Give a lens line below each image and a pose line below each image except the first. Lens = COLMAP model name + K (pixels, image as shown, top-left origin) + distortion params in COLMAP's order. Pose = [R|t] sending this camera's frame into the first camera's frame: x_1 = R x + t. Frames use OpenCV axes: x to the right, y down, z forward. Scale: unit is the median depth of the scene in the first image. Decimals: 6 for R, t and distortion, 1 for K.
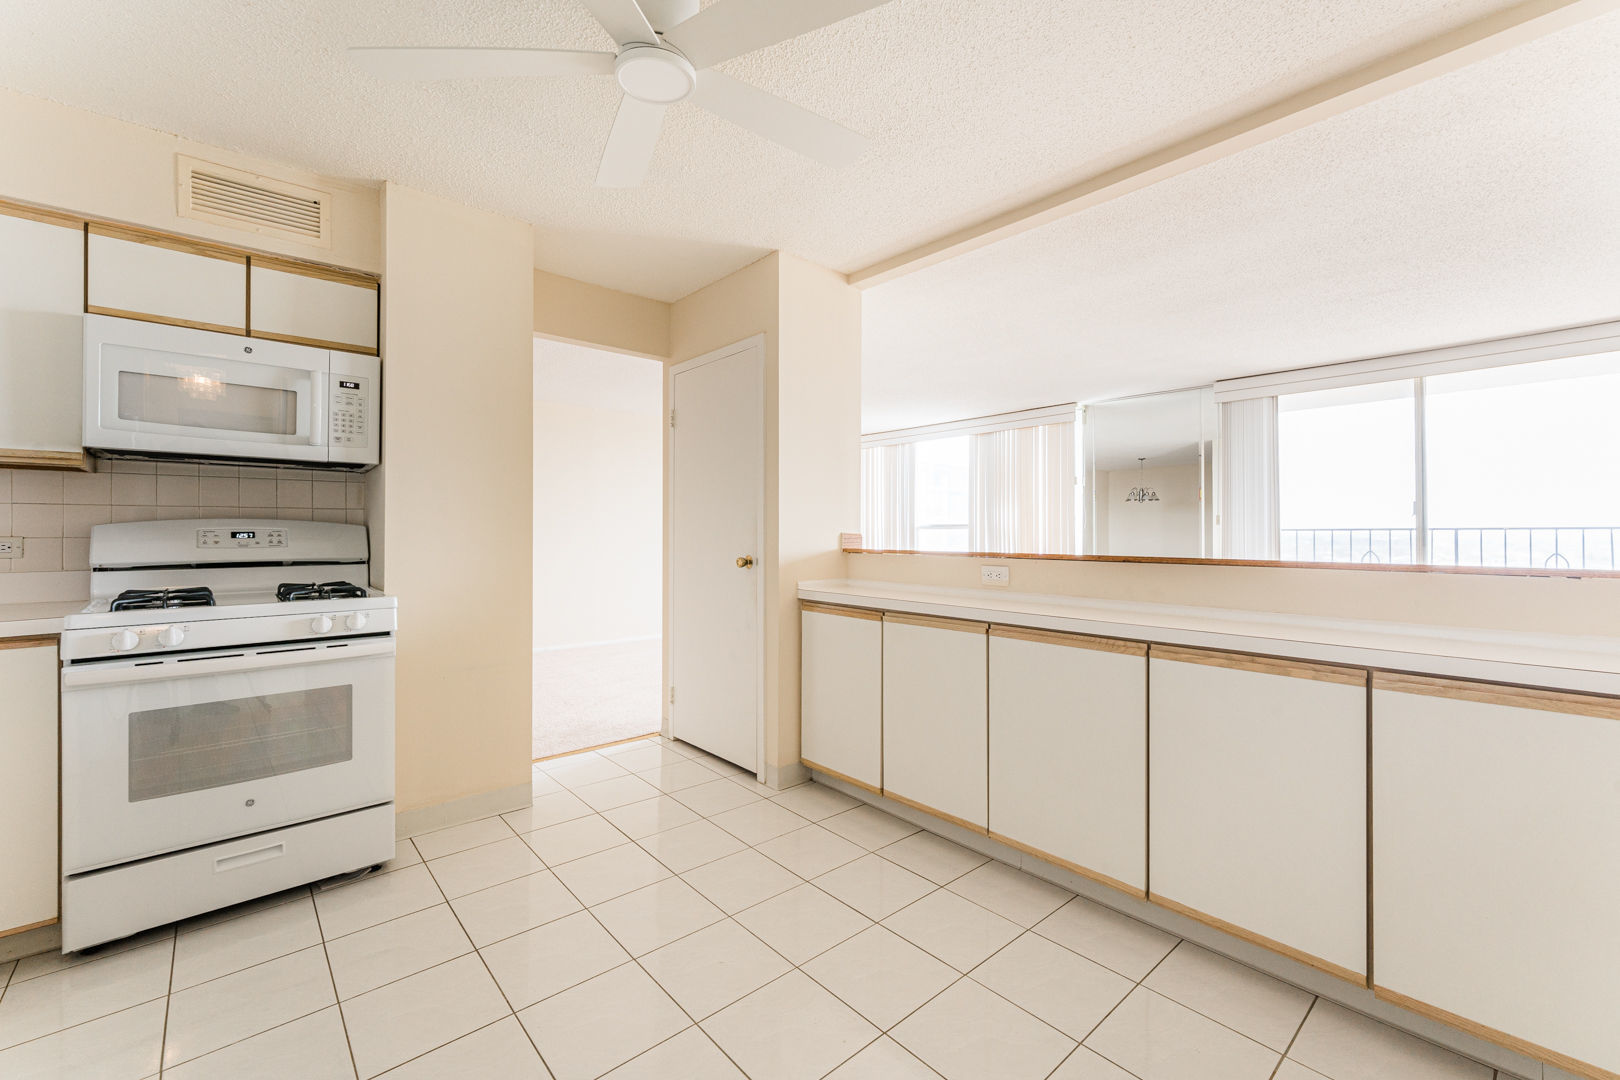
lens RADIAL K [[666.5, 0, 801.9], [0, 666.5, 528.8], [0, 0, 1]] dist [0.001150, 0.000172]
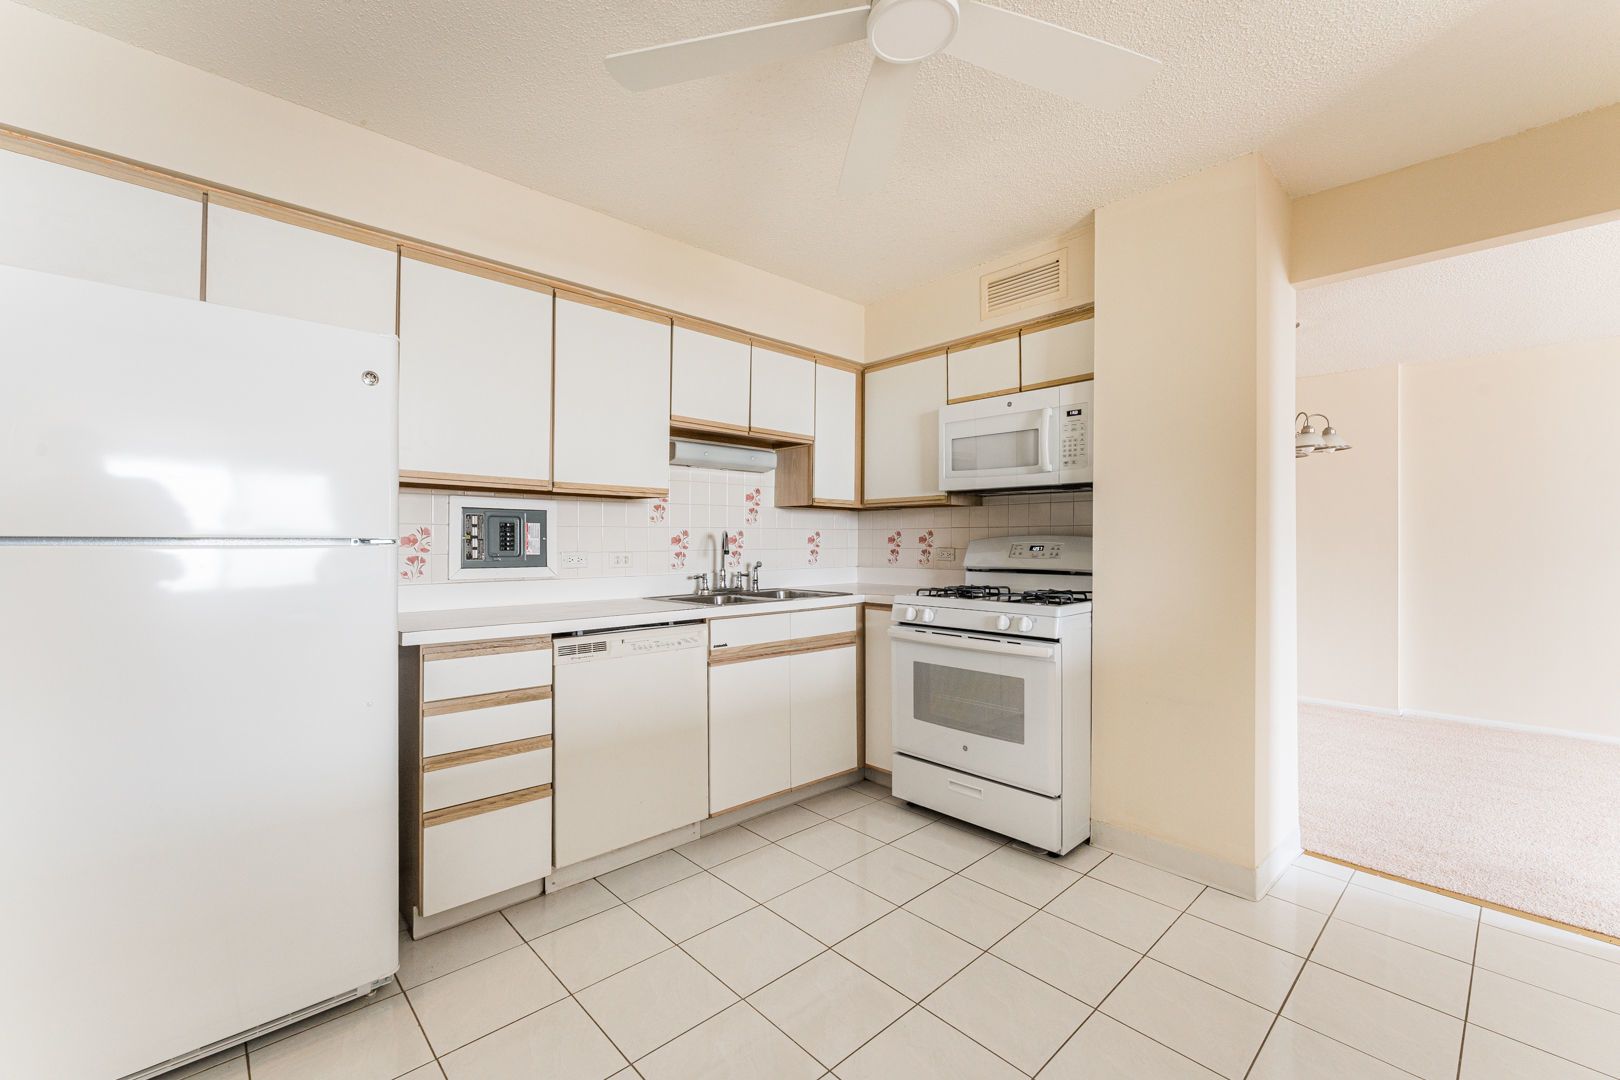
lens RADIAL K [[666.5, 0, 803.0], [0, 666.5, 542.6], [0, 0, 1]] dist [0.001150, 0.000172]
pose [[0.036319, -0.002879, -0.999336, 0.415457], [-0.004124, 0.999987, -0.003031, 0.004299], [0.999332, 0.004231, 0.036307, 0.527115]]
